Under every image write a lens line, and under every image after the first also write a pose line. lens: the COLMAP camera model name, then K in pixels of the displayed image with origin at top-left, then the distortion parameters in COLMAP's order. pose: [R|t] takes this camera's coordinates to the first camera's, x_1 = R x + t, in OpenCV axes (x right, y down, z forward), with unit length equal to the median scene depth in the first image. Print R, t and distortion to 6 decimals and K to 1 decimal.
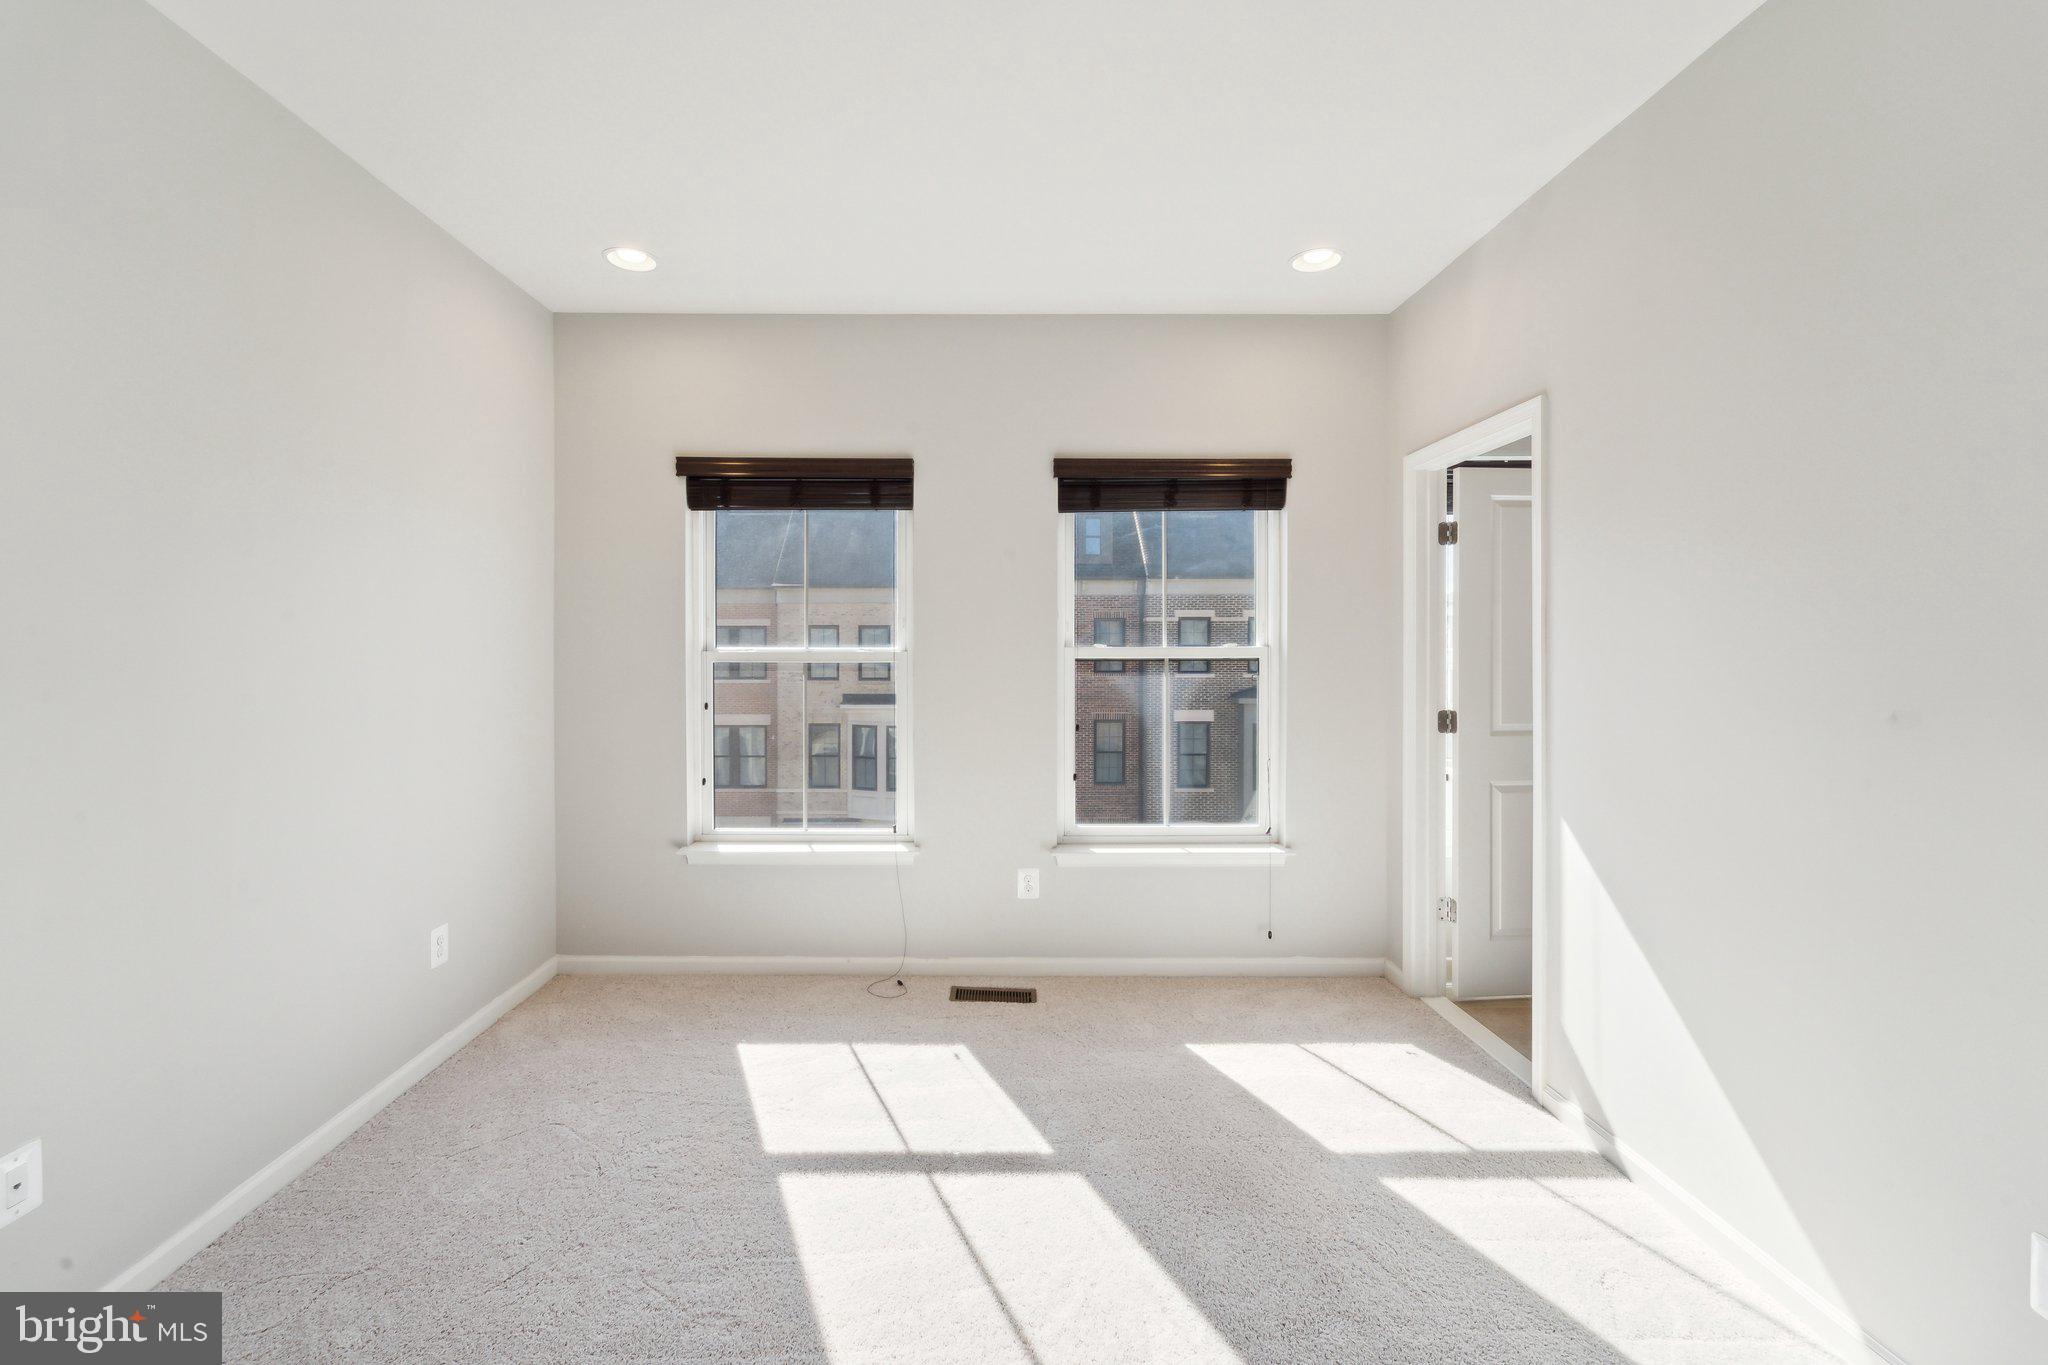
lens RADIAL K [[814.9, 0, 1018.8], [0, 814.9, 664.7], [0, 0, 1]] dist [0.003450, 0.000126]
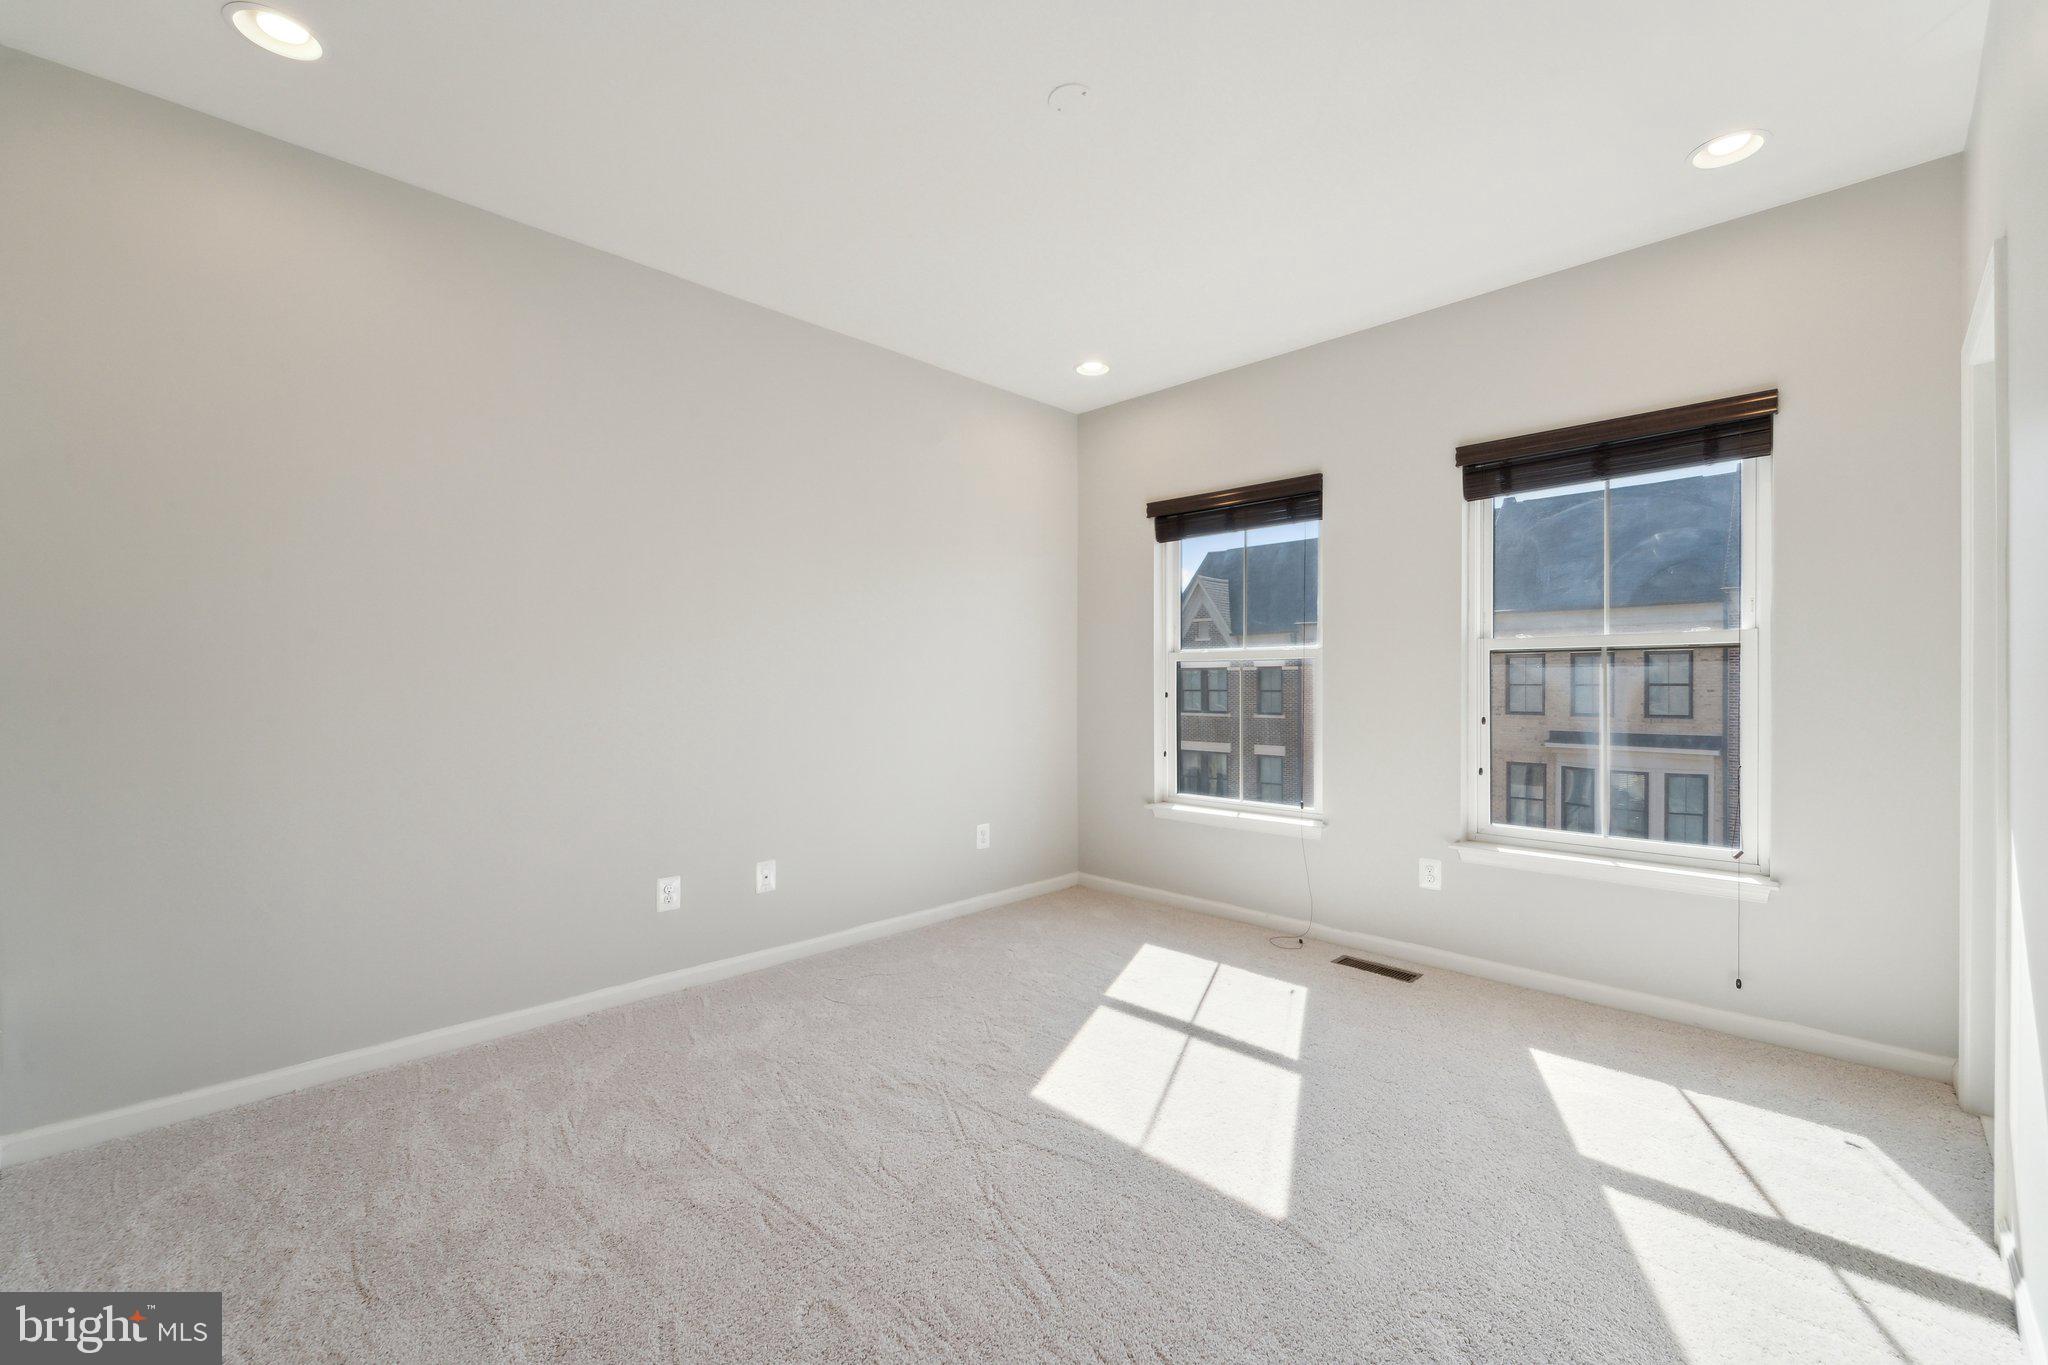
lens RADIAL K [[851.7, 0, 1031.4], [0, 851.7, 685.2], [0, 0, 1]] dist [0.002882, -0.001104]
pose [[0.711578, 0.001531, -0.702606, 0.410839], [0.002135, 0.999988, 0.004341, 0.029746], [0.702604, -0.004589, 0.711566, -0.097869]]
